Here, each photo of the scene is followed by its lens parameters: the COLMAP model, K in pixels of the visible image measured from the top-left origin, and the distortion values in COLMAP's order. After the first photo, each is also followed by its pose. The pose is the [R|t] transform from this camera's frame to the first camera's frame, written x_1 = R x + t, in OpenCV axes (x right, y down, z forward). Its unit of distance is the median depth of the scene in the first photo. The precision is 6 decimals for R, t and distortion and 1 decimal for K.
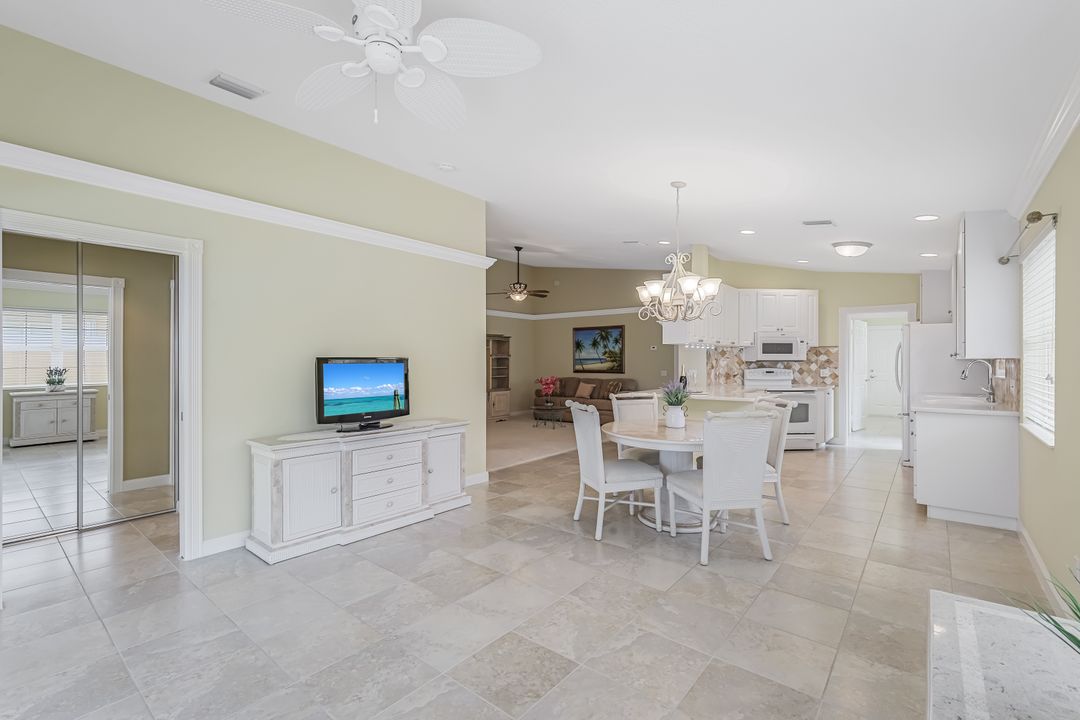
lens RADIAL K [[471.9, 0, 541.7], [0, 471.9, 357.7], [0, 0, 1]] dist [0.004304, -0.001777]
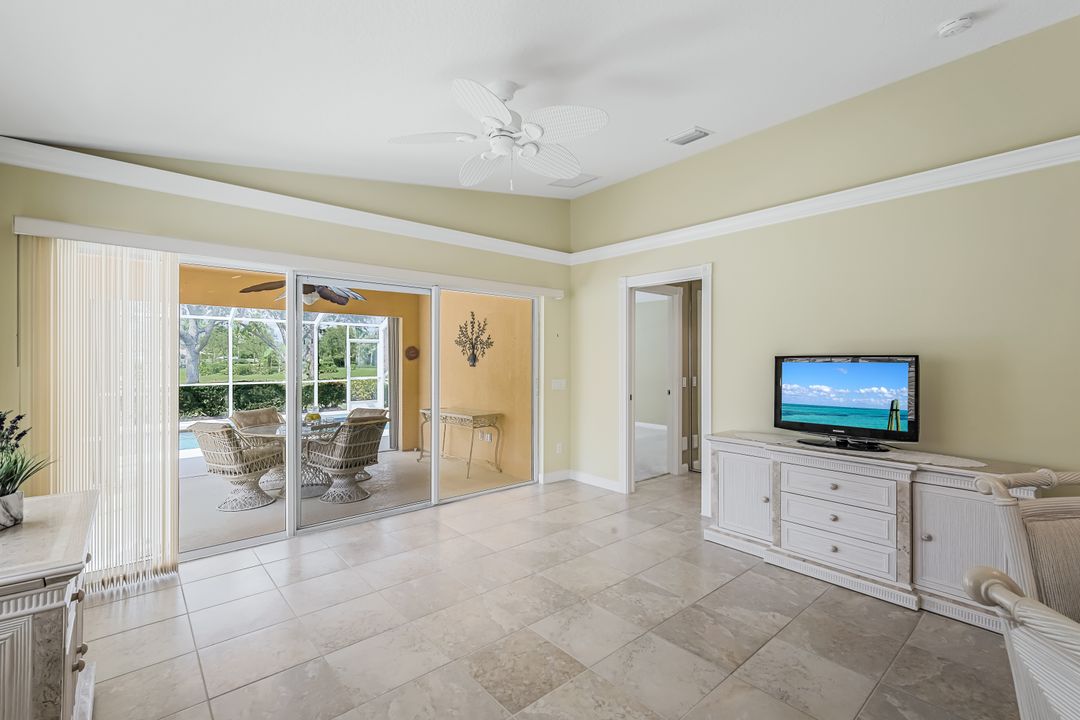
lens RADIAL K [[471.9, 0, 537.5], [0, 471.9, 360.1], [0, 0, 1]] dist [0.004304, -0.001777]
pose [[-0.165799, -0.000309, -0.986159, 0.250630], [0.008175, 0.999965, -0.001688, 0.001921], [0.986126, -0.008342, -0.165791, 0.324512]]
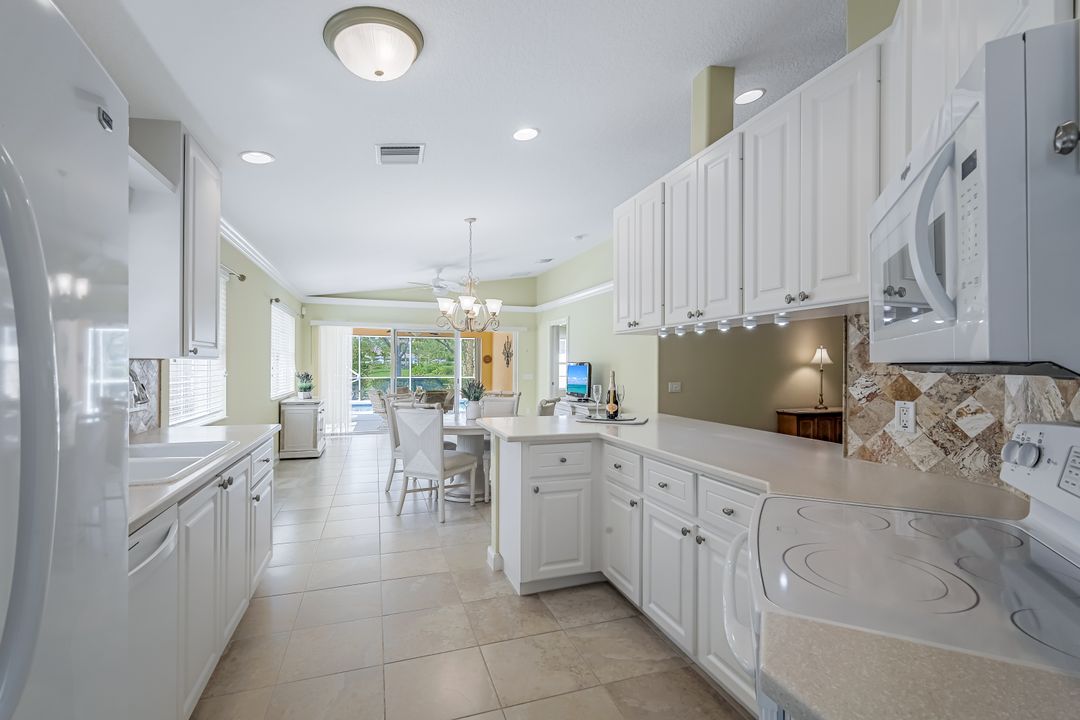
lens RADIAL K [[473.7, 0, 539.2], [0, 473.7, 360.9], [0, 0, 1]] dist [0.004109, -0.000110]
pose [[-0.519076, -0.007825, -0.854692, 0.647821], [0.000483, 0.999955, -0.009448, 0.005534], [0.854728, -0.005317, -0.519049, 0.931299]]
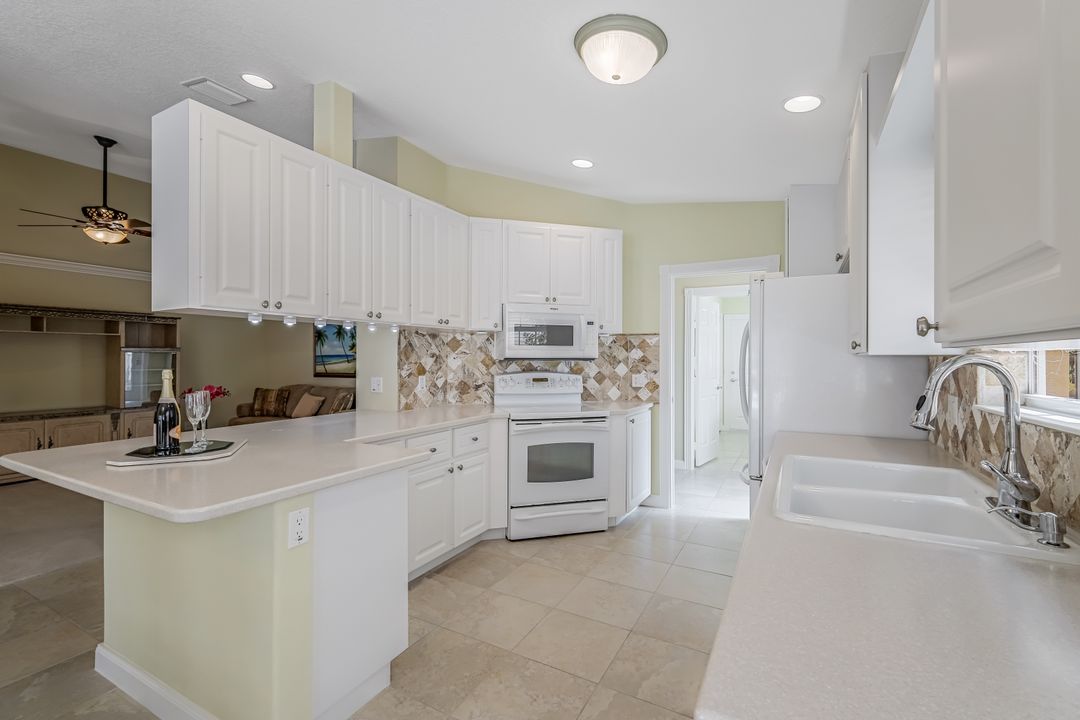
lens RADIAL K [[471.9, 0, 536.8], [0, 471.9, 354.3], [0, 0, 1]] dist [0.004304, -0.001777]
pose [[0.983820, 0.002527, 0.179141, 0.378917], [-0.002190, 0.999995, -0.002080, 0.002370], [-0.179145, 0.001654, 0.983821, 0.465420]]
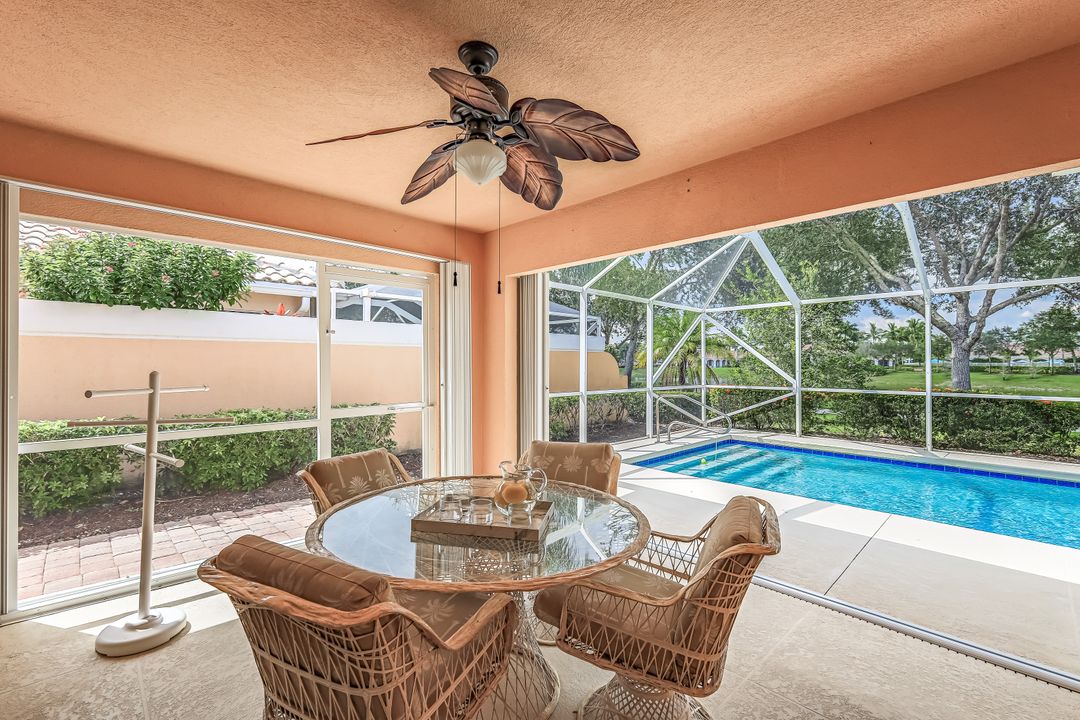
lens RADIAL K [[471.9, 0, 543.0], [0, 471.9, 358.0], [0, 0, 1]] dist [0.004304, -0.001777]
pose [[-0.994546, -0.002428, 0.104271, -0.433602], [-0.004362, 0.999823, -0.018316, 0.015537], [-0.104208, -0.018671, -0.994380, 0.135346]]
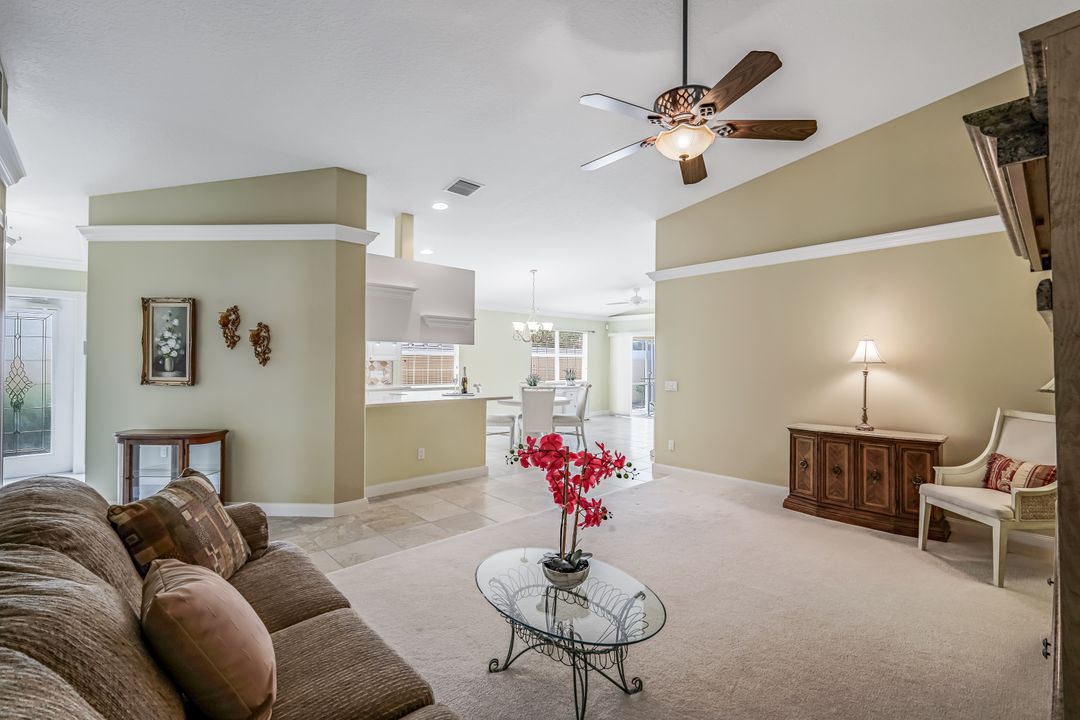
lens RADIAL K [[471.9, 0, 546.7], [0, 471.9, 362.3], [0, 0, 1]] dist [0.004304, -0.001777]
pose [[-0.992521, -0.005686, 0.121942, 0.000351], [-0.006521, 0.999958, -0.006448, 0.008431], [-0.121900, -0.007195, -0.992516, 1.502982]]
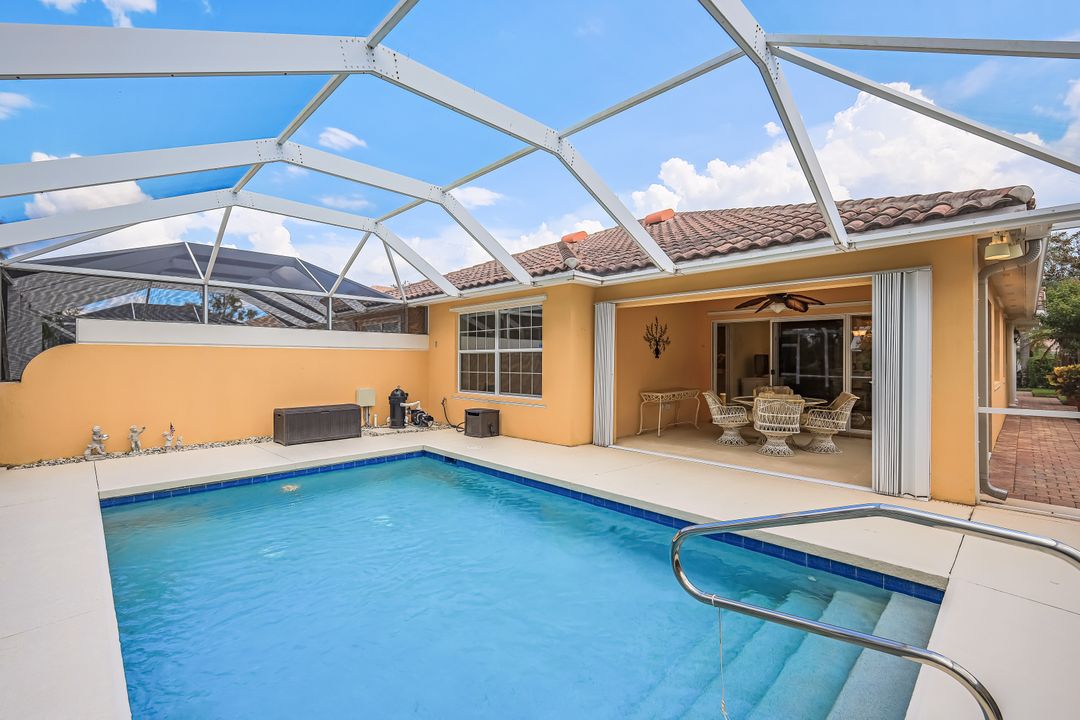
lens RADIAL K [[471.9, 0, 537.4], [0, 471.9, 357.6], [0, 0, 1]] dist [0.004304, -0.001777]
pose [[0.994333, 0.004248, -0.106222, -0.760331], [-0.004118, 0.999990, 0.001437, 0.010236], [0.106227, -0.000991, 0.994341, -1.140868]]
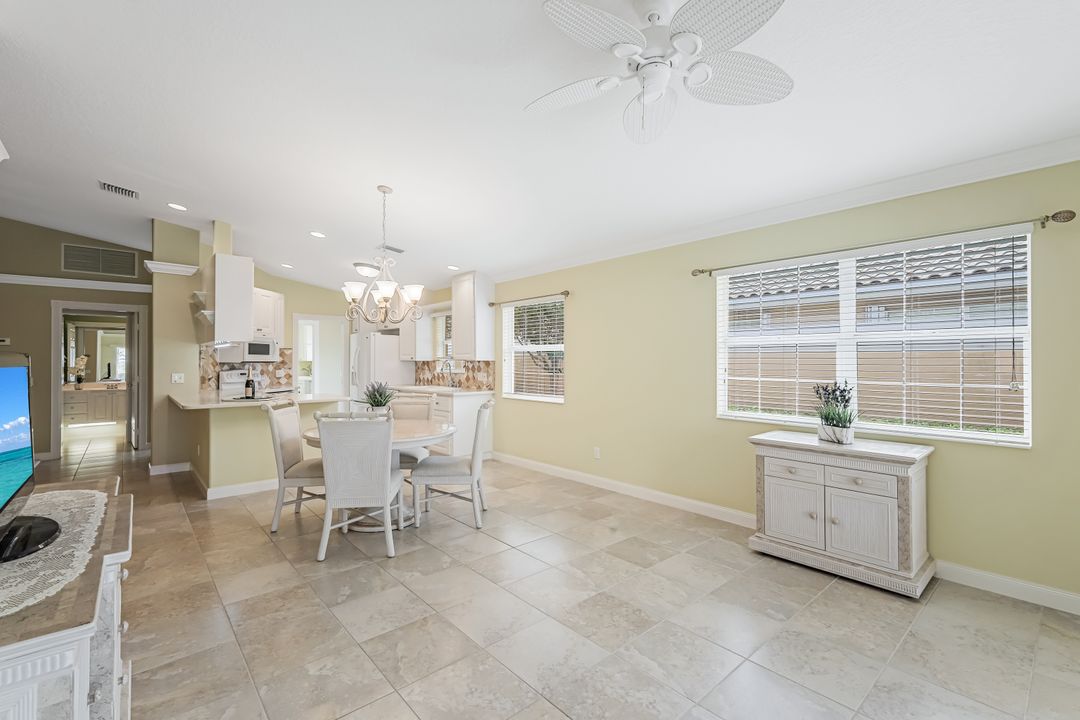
lens RADIAL K [[471.9, 0, 534.3], [0, 471.9, 365.9], [0, 0, 1]] dist [0.004304, -0.001777]
pose [[0.173235, -0.008817, 0.984841, -0.341987], [-0.006718, 0.999926, 0.010134, 0.000873], [-0.984858, -0.008372, 0.173163, 0.262679]]
